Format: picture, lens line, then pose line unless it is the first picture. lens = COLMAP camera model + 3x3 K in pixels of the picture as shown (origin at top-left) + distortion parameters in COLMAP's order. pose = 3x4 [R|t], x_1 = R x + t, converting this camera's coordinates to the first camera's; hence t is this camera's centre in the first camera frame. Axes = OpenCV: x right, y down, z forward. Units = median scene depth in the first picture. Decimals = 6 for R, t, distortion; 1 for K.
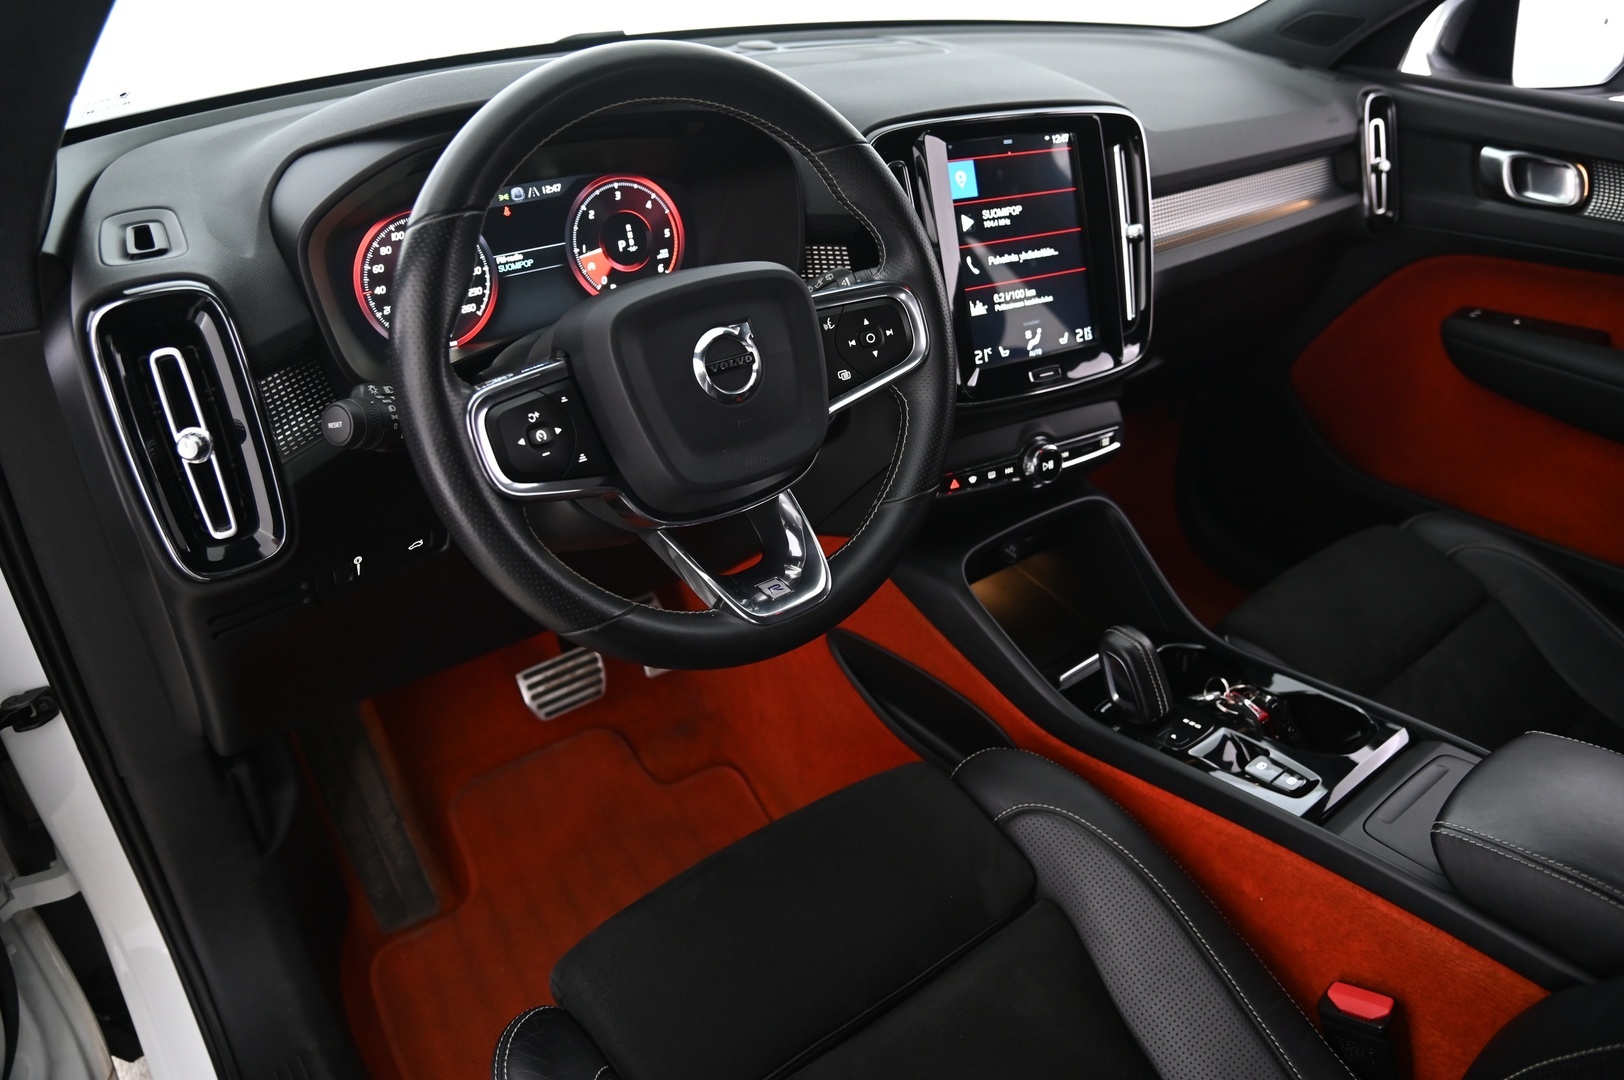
lens RADIAL K [[1094.9, 0, 812.0], [0, 1094.9, 540.0], [0, 0, 1]] dist [-0.129436, 0.073682]
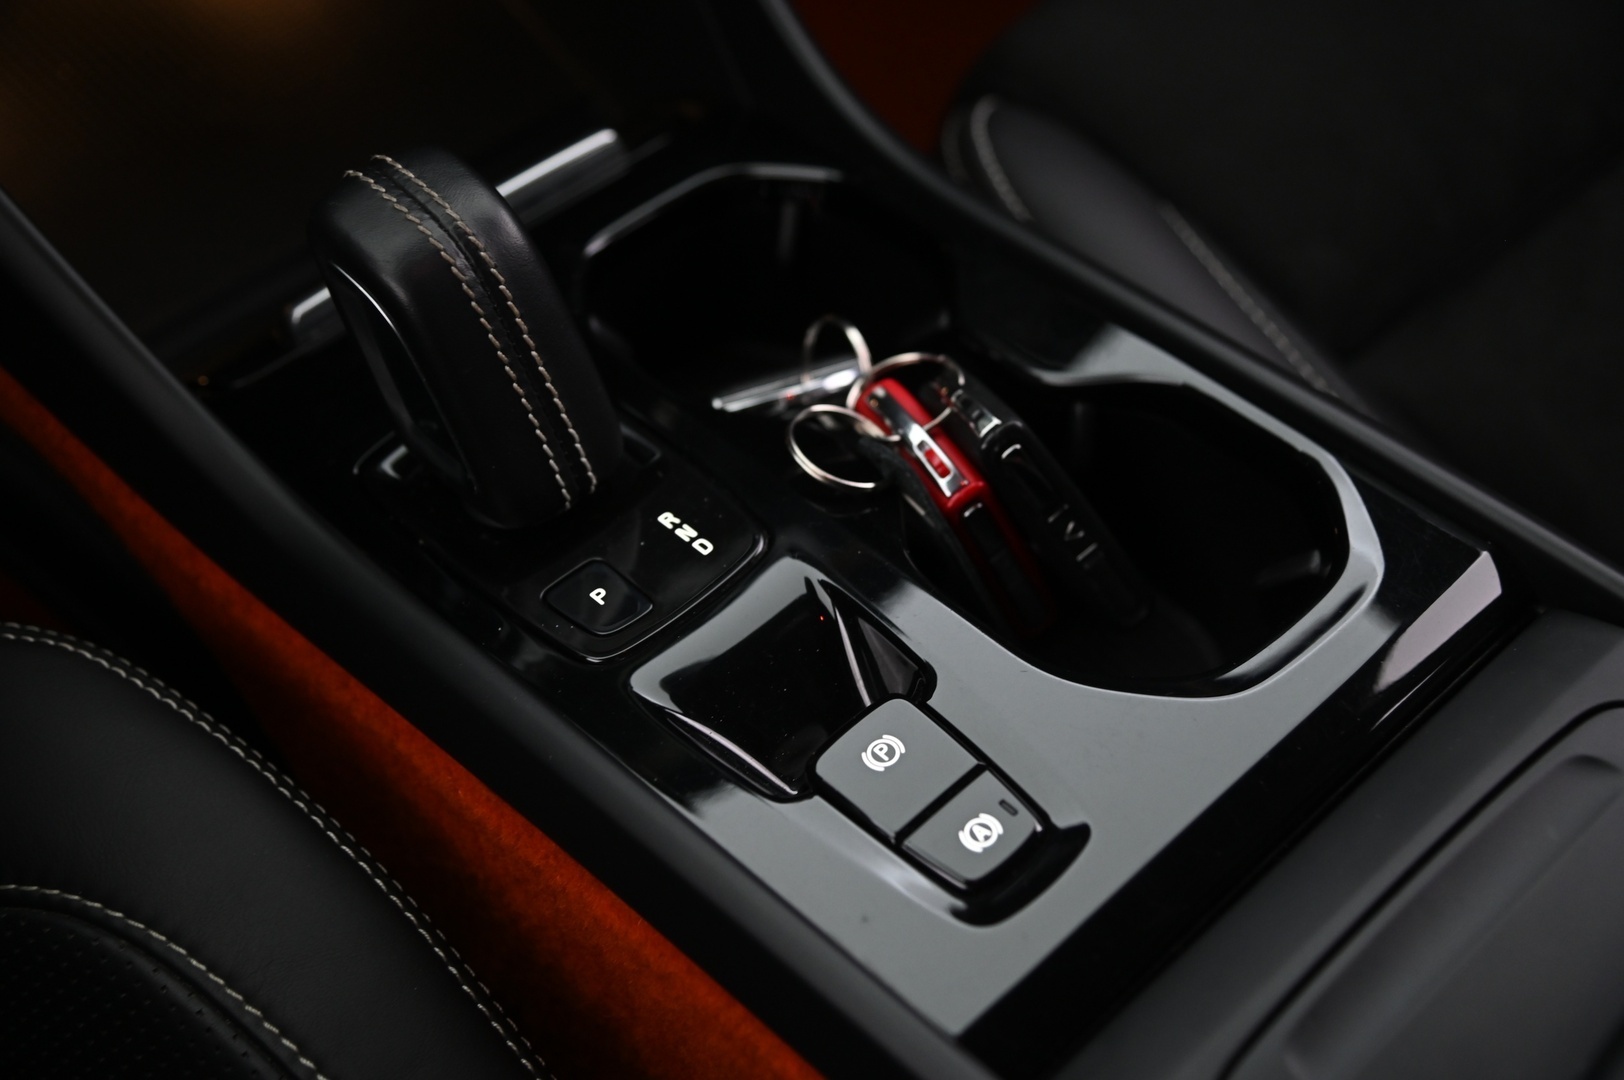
lens RADIAL K [[2197.2, 0, 812.0], [0, 2197.2, 540.0], [0, 0, 1]] dist [0.183001, 0.010357]
pose [[0.990290, -0.051945, 0.128948, 0.314110], [-0.000676, 0.925754, 0.378125, -0.031000], [-0.139016, -0.374541, 0.916730, 0.501274]]
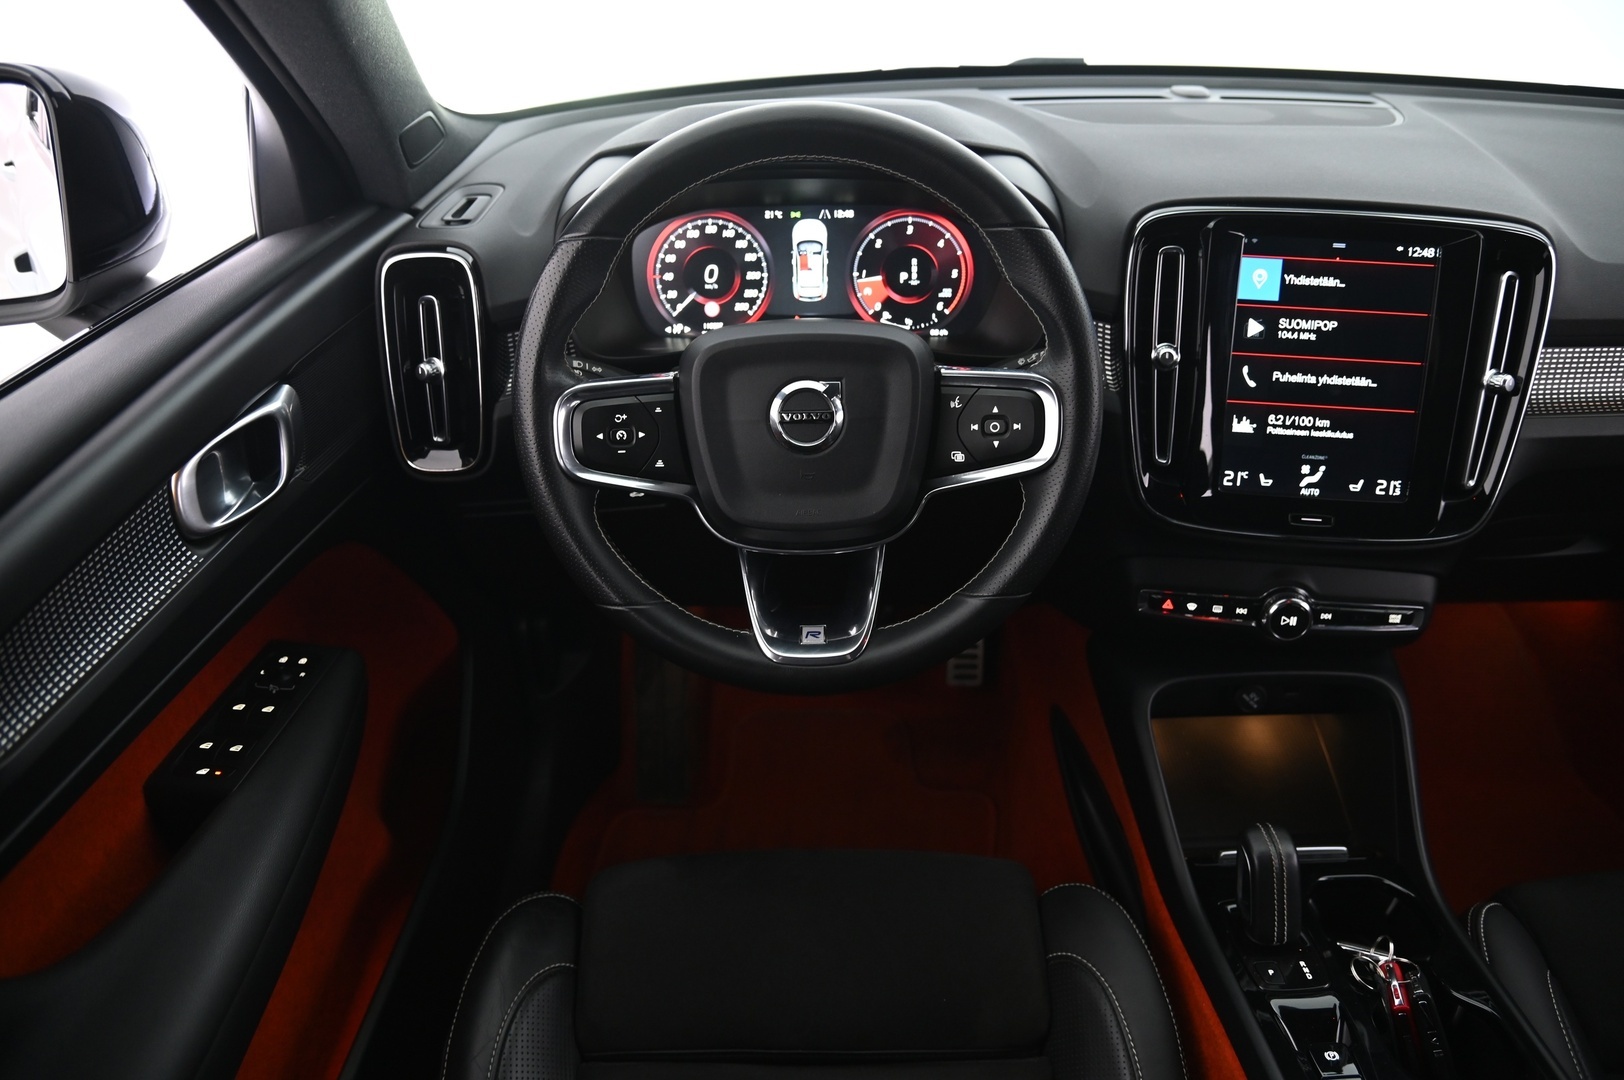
lens RADIAL K [[1094.9, 0, 812.0], [0, 1094.9, 540.0], [0, 0, 1]] dist [-0.129436, 0.073682]
pose [[0.791804, 0.312750, -0.524628, 0.373454], [-0.299600, 0.947397, 0.112603, -0.121628], [0.532247, 0.068019, 0.843852, 0.086474]]
